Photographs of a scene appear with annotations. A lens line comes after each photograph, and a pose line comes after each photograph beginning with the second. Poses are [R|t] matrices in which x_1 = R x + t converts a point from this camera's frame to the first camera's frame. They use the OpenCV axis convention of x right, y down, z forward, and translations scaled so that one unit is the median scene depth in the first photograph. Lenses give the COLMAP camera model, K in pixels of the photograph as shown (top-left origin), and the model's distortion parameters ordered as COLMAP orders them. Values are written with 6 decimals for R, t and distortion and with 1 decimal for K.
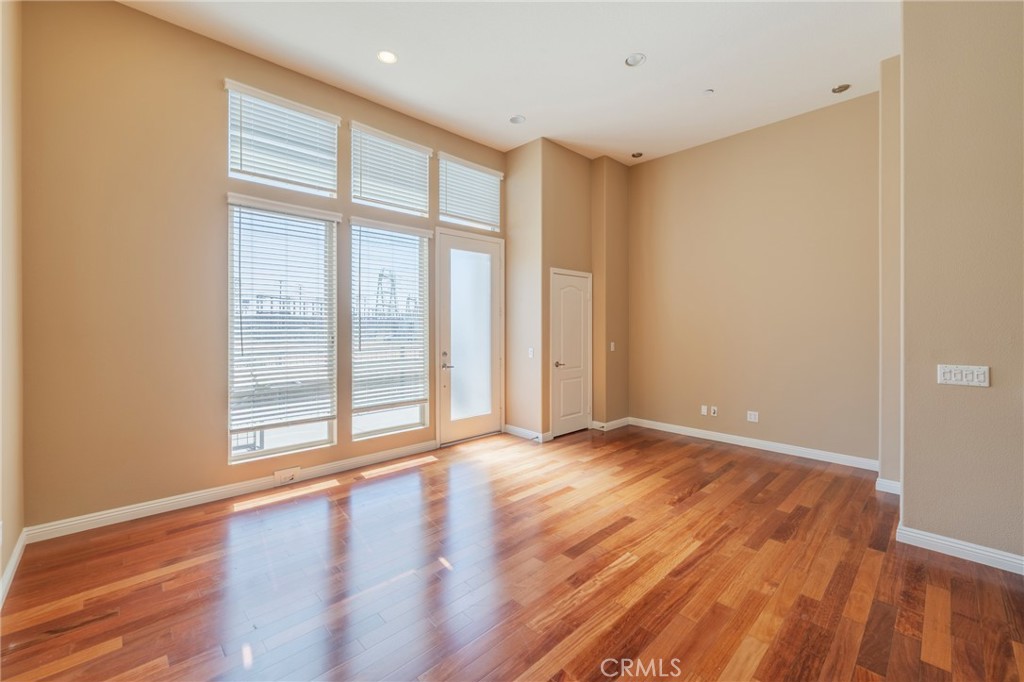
lens RADIAL K [[416.2, 0, 510.7], [0, 416.2, 324.5], [0, 0, 1]] dist [-0.003012, -0.000846]
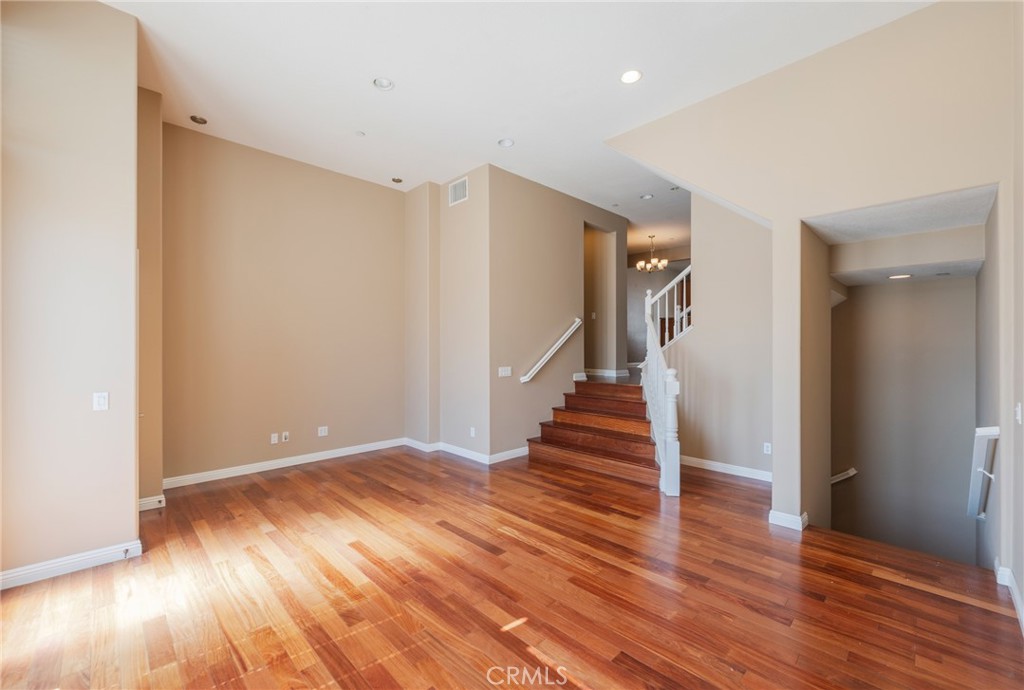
lens RADIAL K [[416.2, 0, 515.5], [0, 416.2, 344.9], [0, 0, 1]] dist [-0.003012, -0.000846]
pose [[-0.020021, 0.004934, 0.999787, -0.754252], [-0.002251, 0.999985, -0.004980, -0.002124], [-0.999797, -0.002350, -0.020010, 0.749551]]
